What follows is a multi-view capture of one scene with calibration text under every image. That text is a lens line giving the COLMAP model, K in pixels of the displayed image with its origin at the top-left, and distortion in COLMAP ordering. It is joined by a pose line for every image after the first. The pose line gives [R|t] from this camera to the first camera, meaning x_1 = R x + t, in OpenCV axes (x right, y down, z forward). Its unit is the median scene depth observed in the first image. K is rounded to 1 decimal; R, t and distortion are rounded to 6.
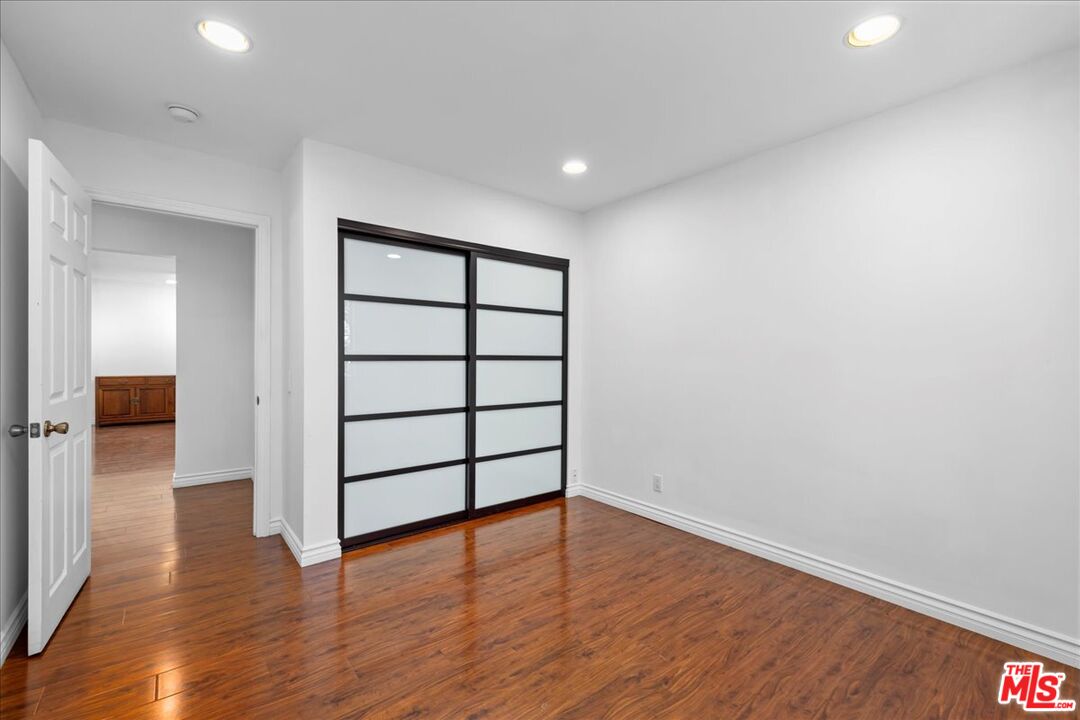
lens RADIAL K [[455.7, 0, 545.2], [0, 455.7, 364.1], [0, 0, 1]] dist [0.002015, 0.000540]
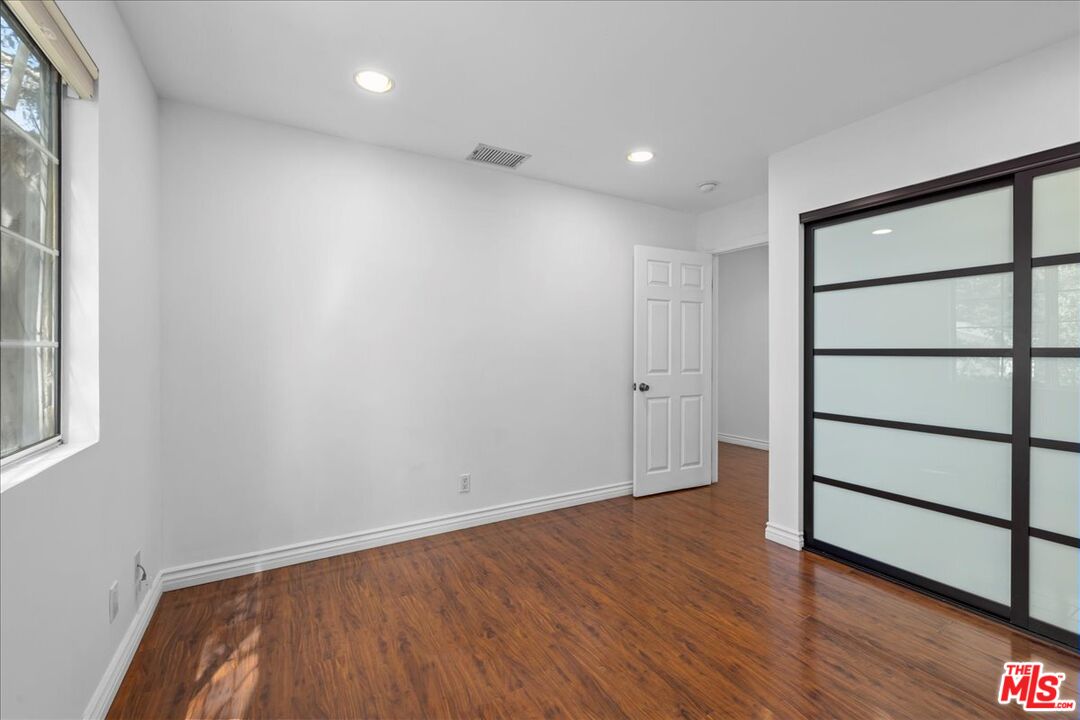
lens RADIAL K [[455.7, 0, 528.5], [0, 455.7, 349.3], [0, 0, 1]] dist [0.002015, 0.000540]
pose [[-0.175927, -0.006433, -0.984382, 0.725900], [-0.018258, 0.999828, -0.003271, -0.005855], [0.984234, 0.017398, -0.176015, 0.656987]]
